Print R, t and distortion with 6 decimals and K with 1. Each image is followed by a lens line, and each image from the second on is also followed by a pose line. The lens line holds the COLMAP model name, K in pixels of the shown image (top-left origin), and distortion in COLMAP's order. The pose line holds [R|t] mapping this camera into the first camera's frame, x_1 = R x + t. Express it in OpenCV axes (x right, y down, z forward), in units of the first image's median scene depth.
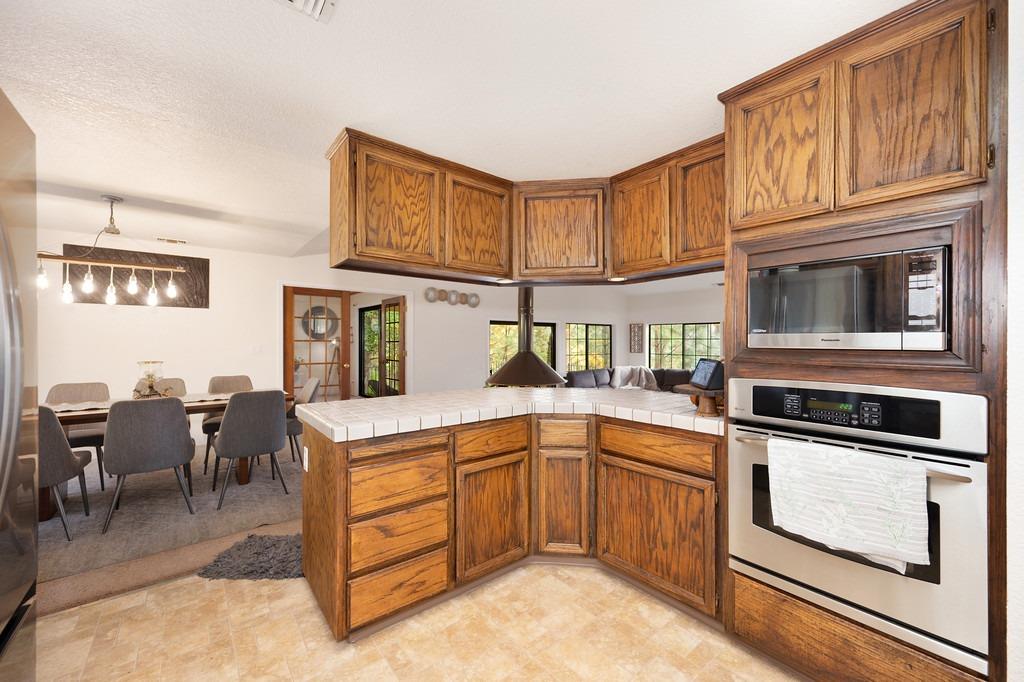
lens RADIAL K [[404.5, 0, 512.7], [0, 404.5, 343.7], [0, 0, 1]] dist [-0.000092, -0.000056]
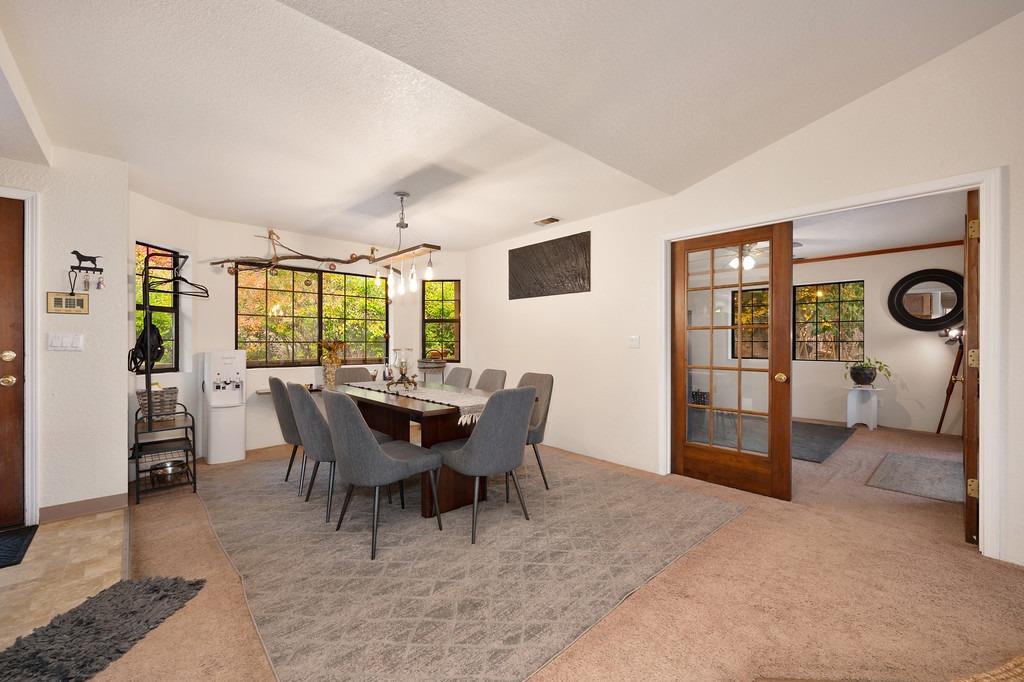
lens RADIAL K [[415.2, 0, 512.0], [0, 415.2, 341.0], [0, 0, 1]] dist [-0.001657, -0.000163]
pose [[0.066378, -0.003628, -0.997788, 0.049635], [-0.004912, 0.999980, -0.003963, 0.011200], [0.997782, 0.005164, 0.066358, 0.482967]]
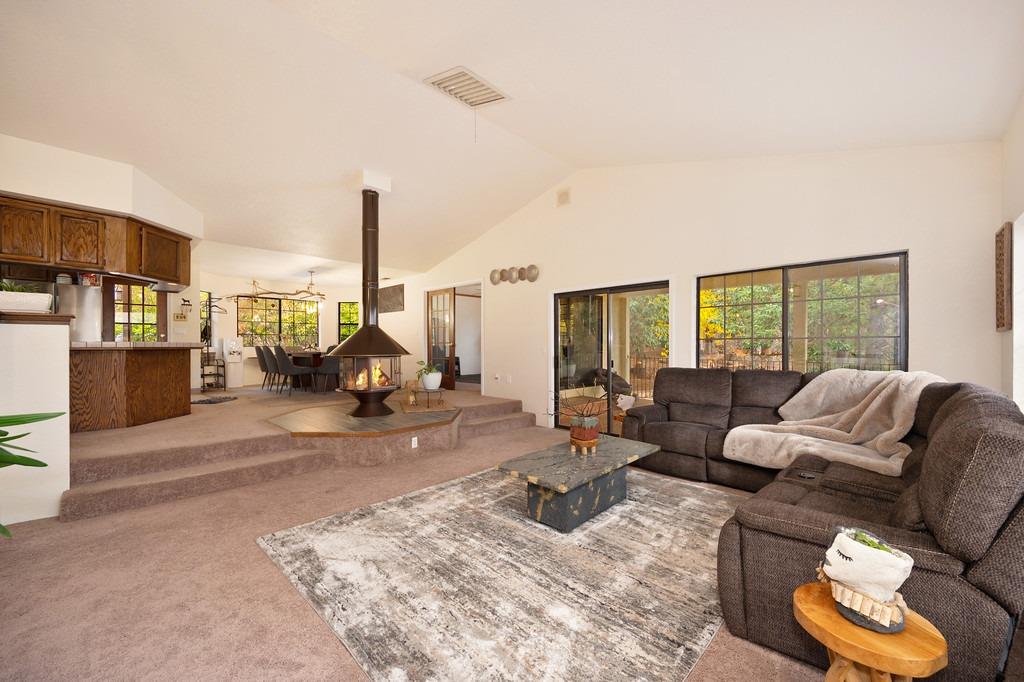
lens RADIAL K [[404.5, 0, 512.7], [0, 404.5, 343.7], [0, 0, 1]] dist [-0.000092, -0.000056]
pose [[0.117938, -0.006962, -0.992997, 0.682271], [-0.002762, 0.999969, -0.007339, 0.044880], [0.993017, 0.003608, 0.117916, 0.781454]]
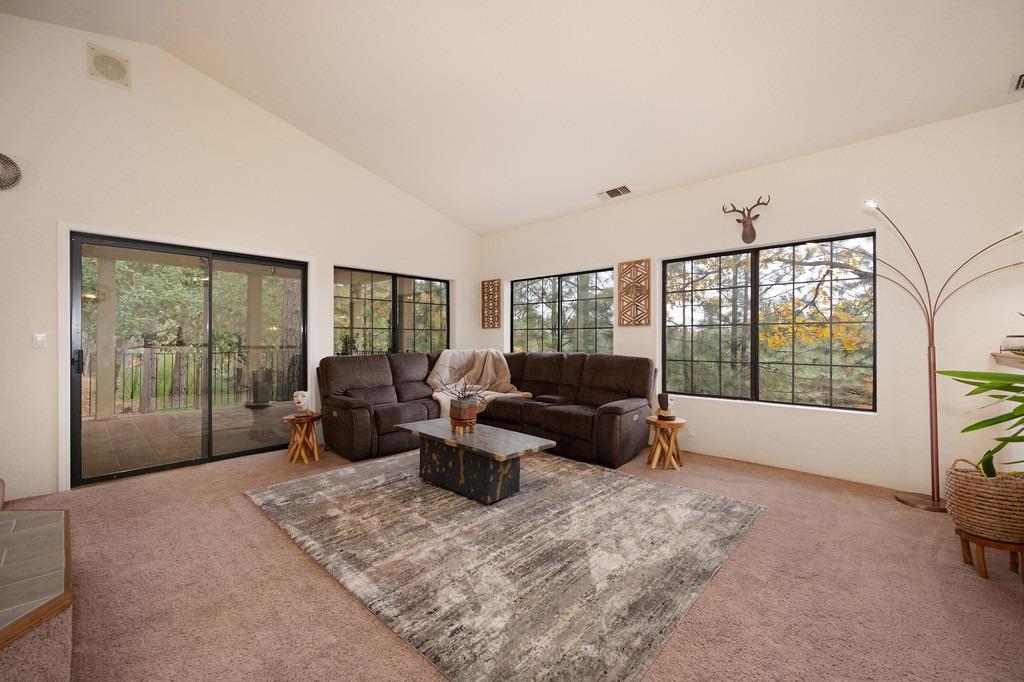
lens RADIAL K [[404.5, 0, 512.7], [0, 404.5, 343.7], [0, 0, 1]] dist [-0.000092, -0.000056]
pose [[0.988087, -0.003145, 0.153863, 0.306355], [0.003344, 0.999994, -0.001031, 0.058152], [-0.153858, 0.001533, 0.988092, 0.500231]]
